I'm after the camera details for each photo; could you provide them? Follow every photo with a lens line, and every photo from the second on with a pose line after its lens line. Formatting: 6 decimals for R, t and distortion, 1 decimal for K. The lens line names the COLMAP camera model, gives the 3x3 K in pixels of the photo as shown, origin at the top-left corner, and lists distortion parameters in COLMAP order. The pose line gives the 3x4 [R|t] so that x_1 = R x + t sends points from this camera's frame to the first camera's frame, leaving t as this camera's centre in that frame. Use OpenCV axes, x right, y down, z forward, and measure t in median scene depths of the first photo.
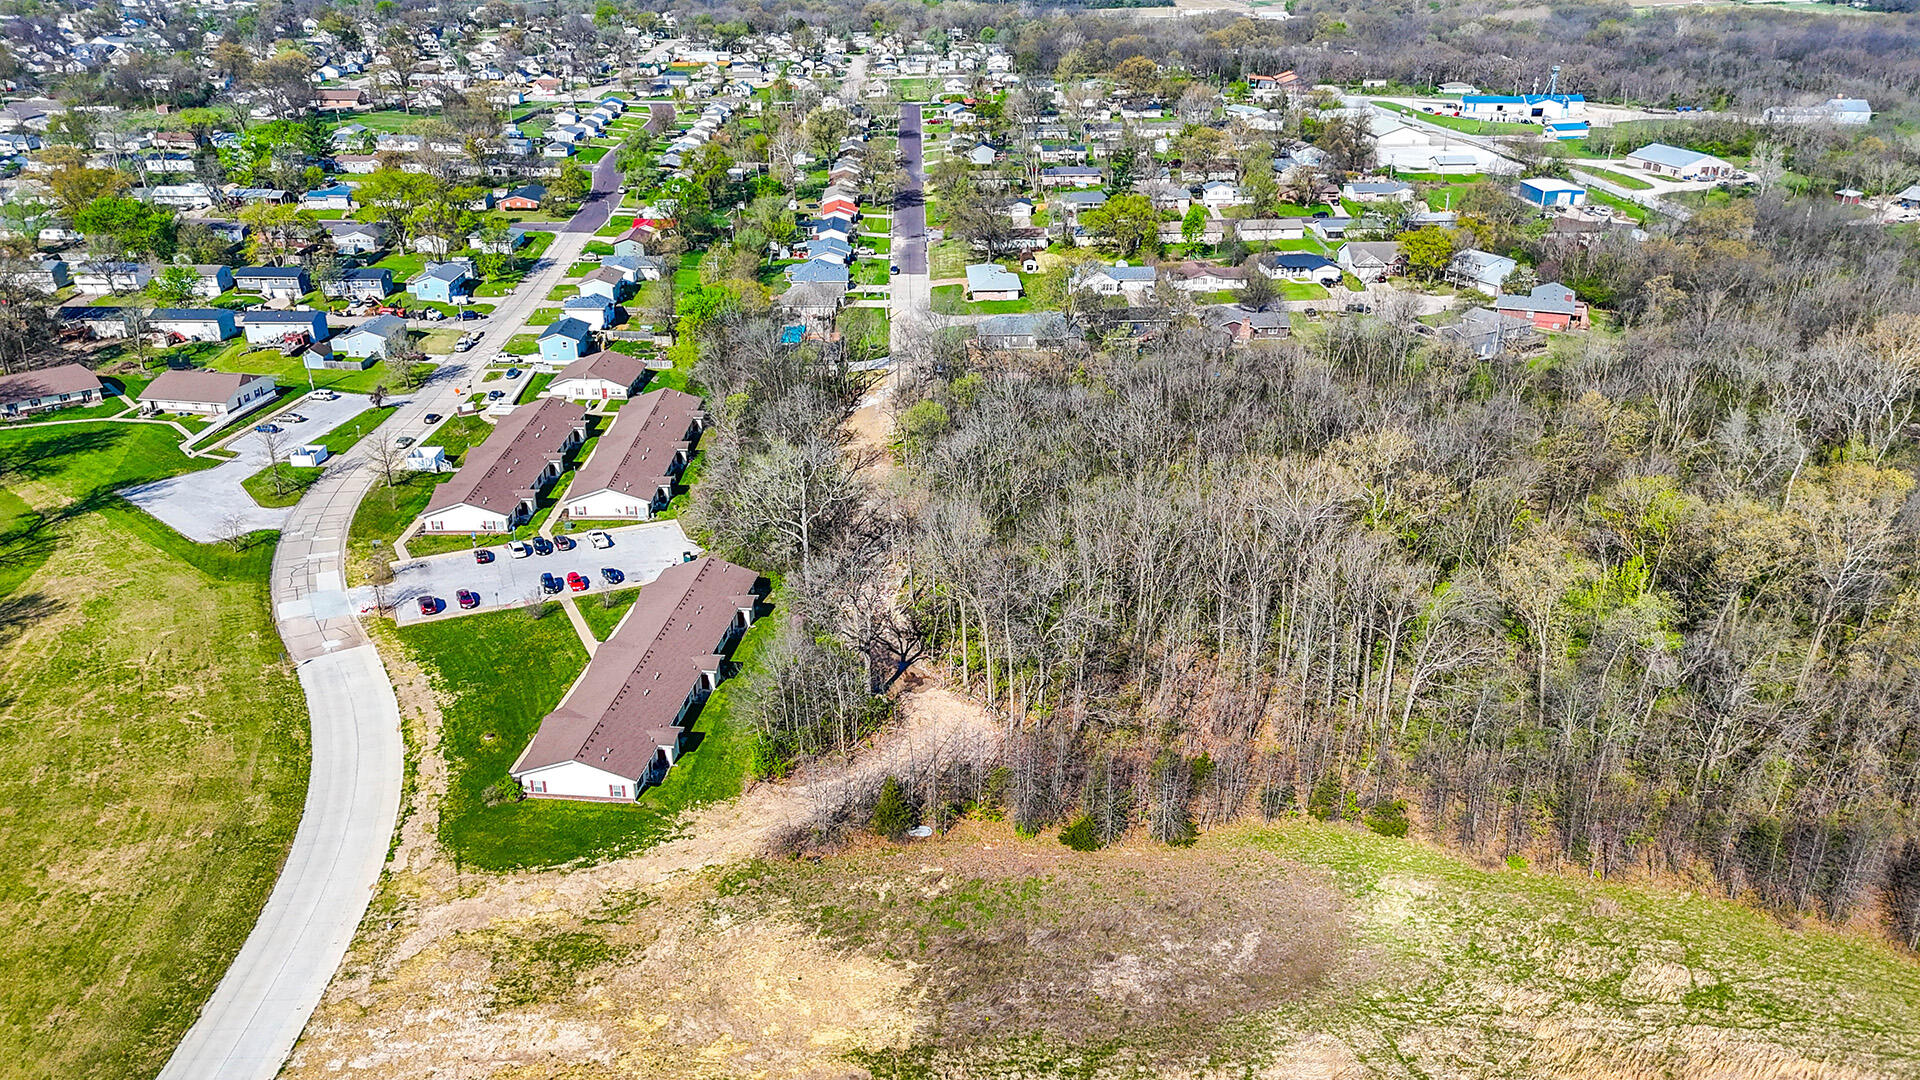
lens RADIAL K [[1408.9, 0, 958.0], [0, 1408.9, 549.2], [0, 0, 1]] dist [0.082885, -0.043768]
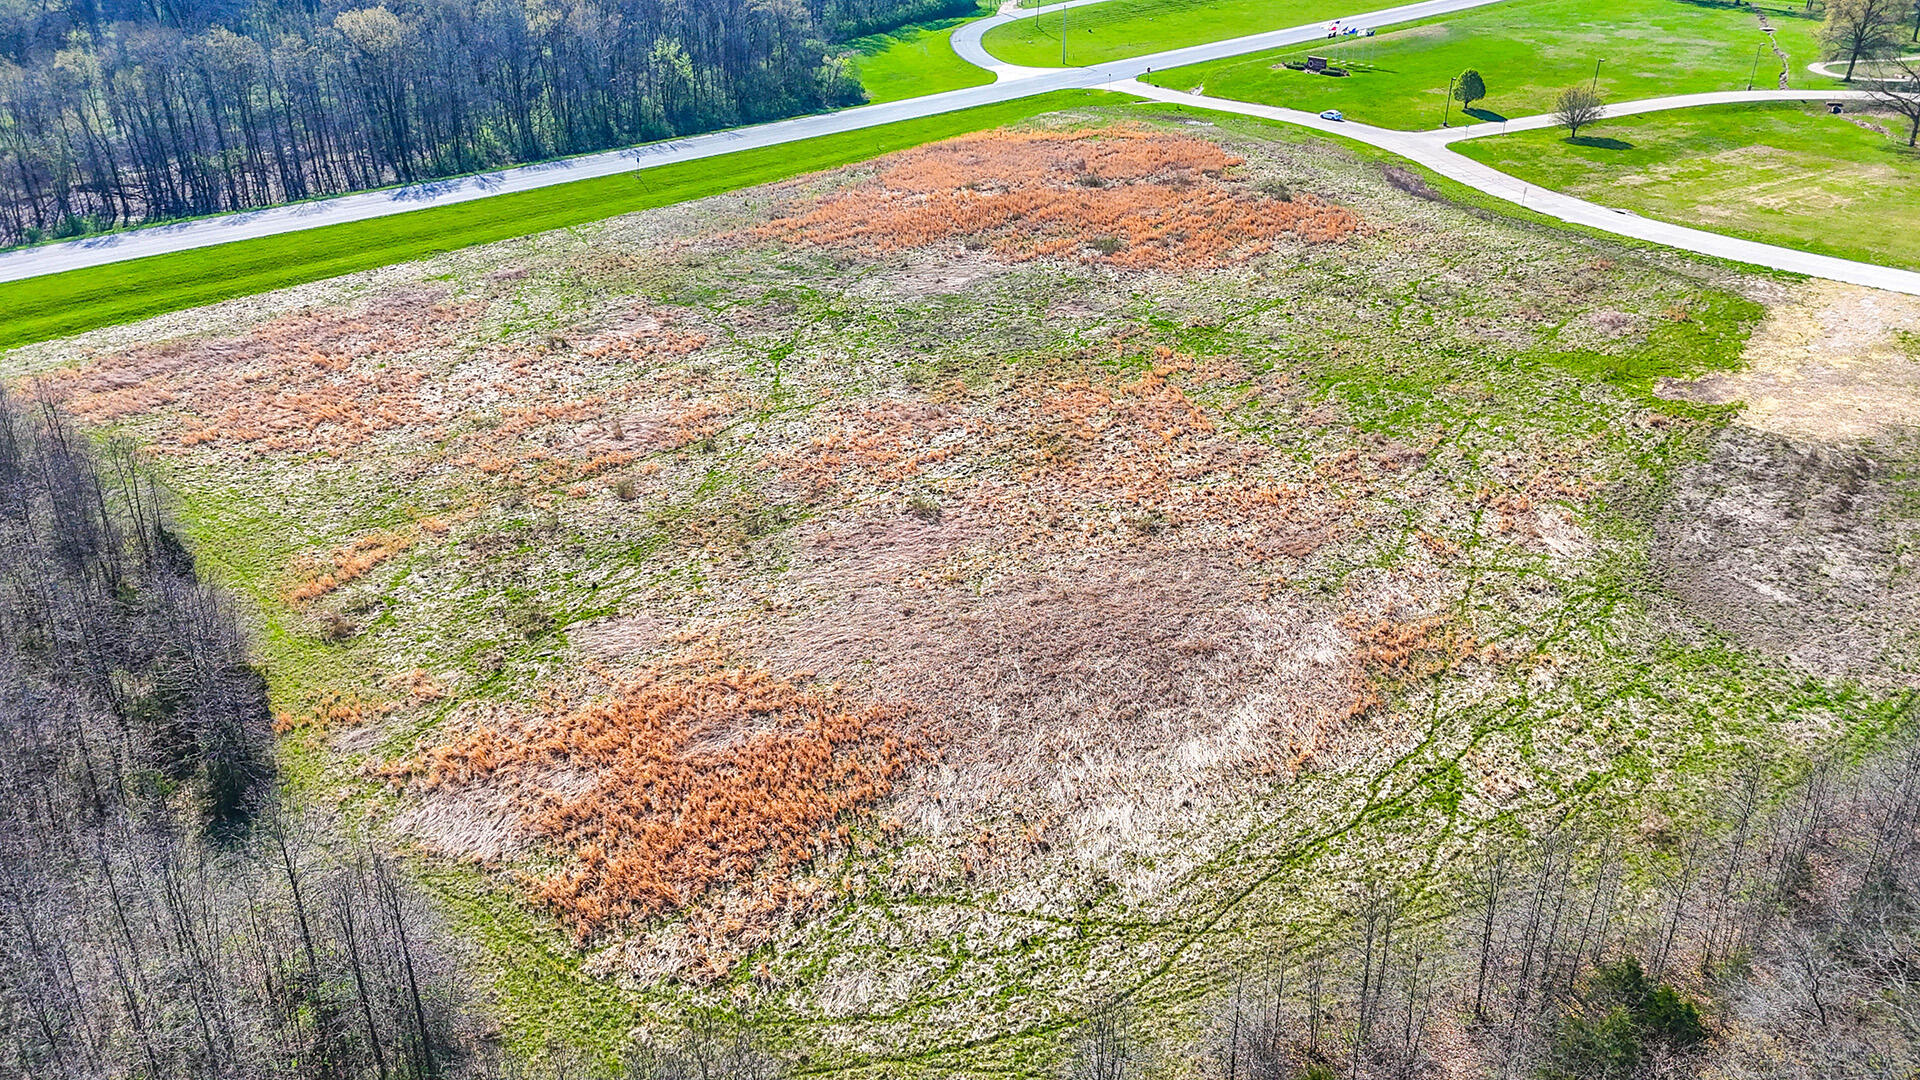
lens RADIAL K [[1408.9, 0, 959.8], [0, 1408.9, 549.0], [0, 0, 1]] dist [0.082885, -0.043768]
pose [[-0.706711, 0.345550, -0.617377, 0.446847], [-0.279425, 0.665355, 0.692261, -0.083002], [0.649985, 0.661739, -0.373658, 0.417233]]
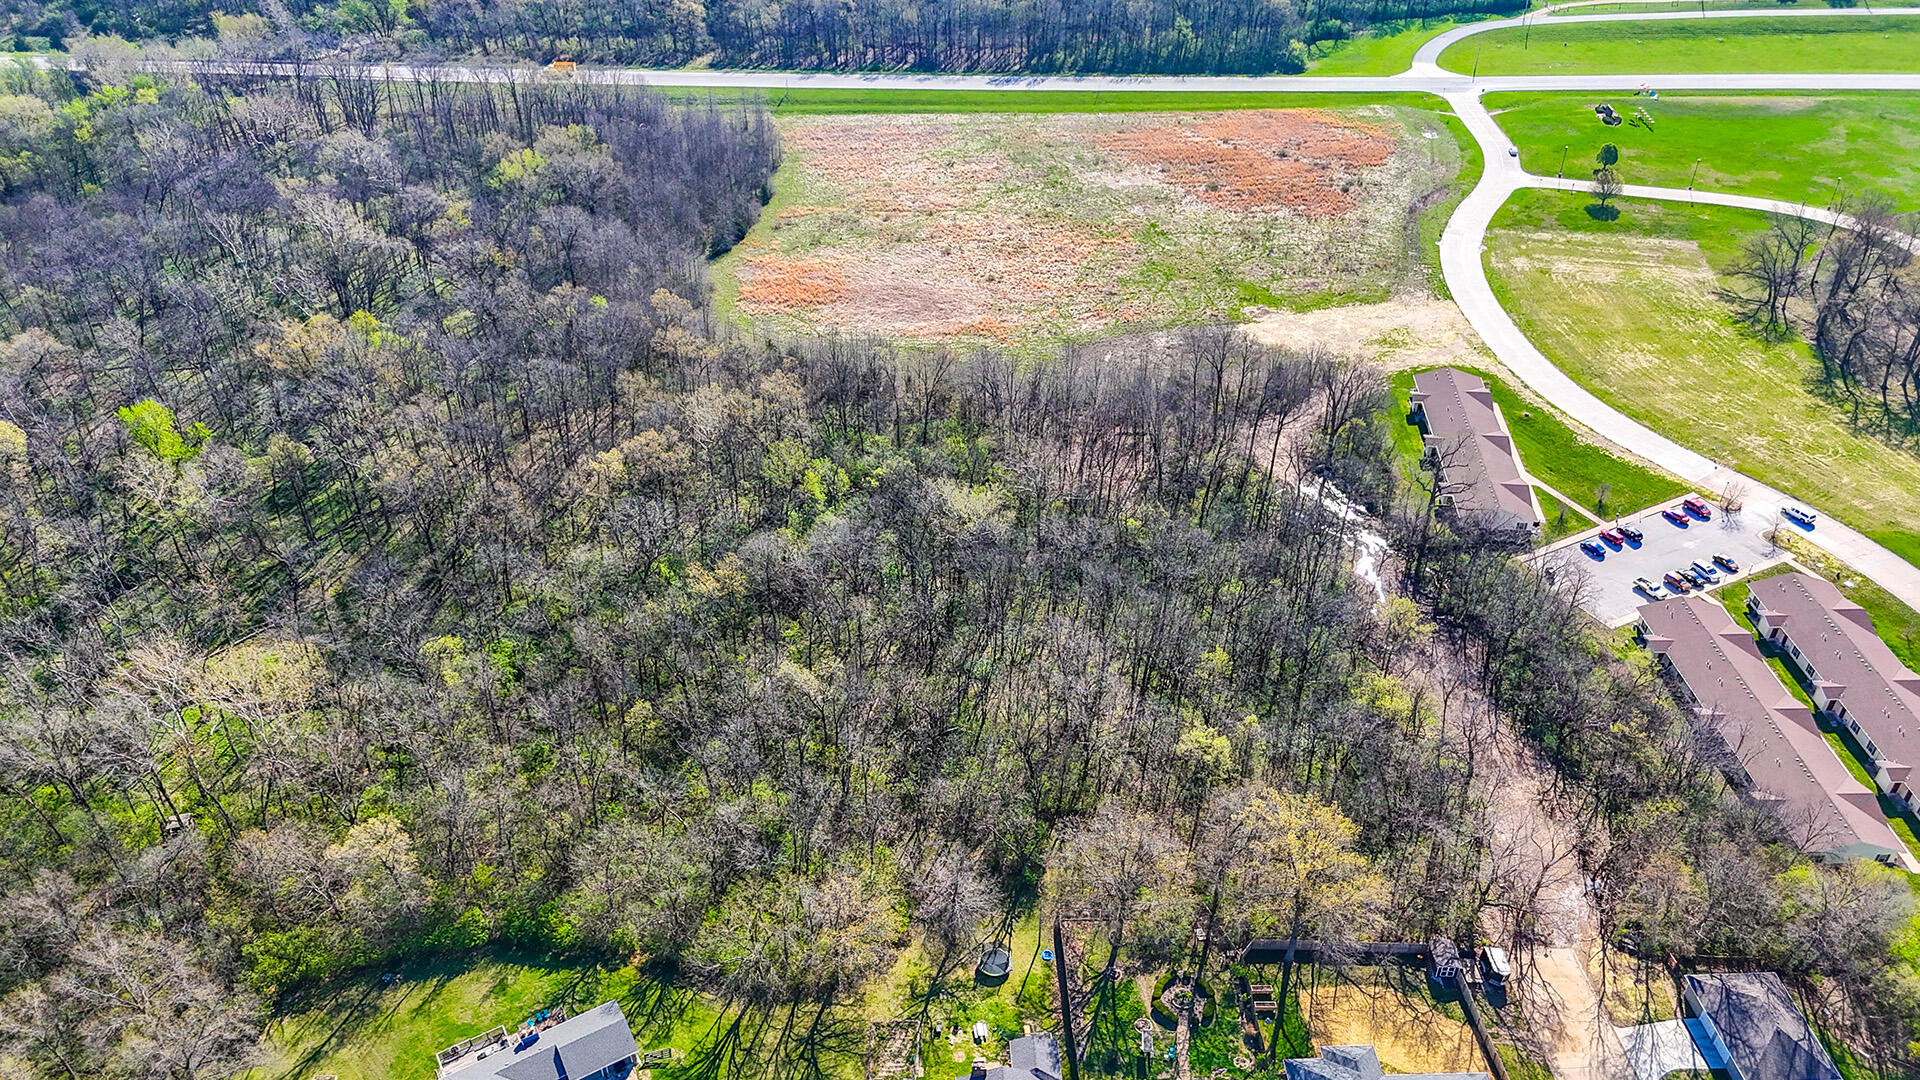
lens RADIAL K [[1408.9, 0, 959.7], [0, 1408.9, 543.7], [0, 0, 1]] dist [0.082885, -0.043768]
pose [[-0.999879, 0.014379, -0.005934, 0.199293], [0.002196, 0.508164, 0.861258, -0.673201], [0.015399, 0.861140, -0.508134, 1.037750]]
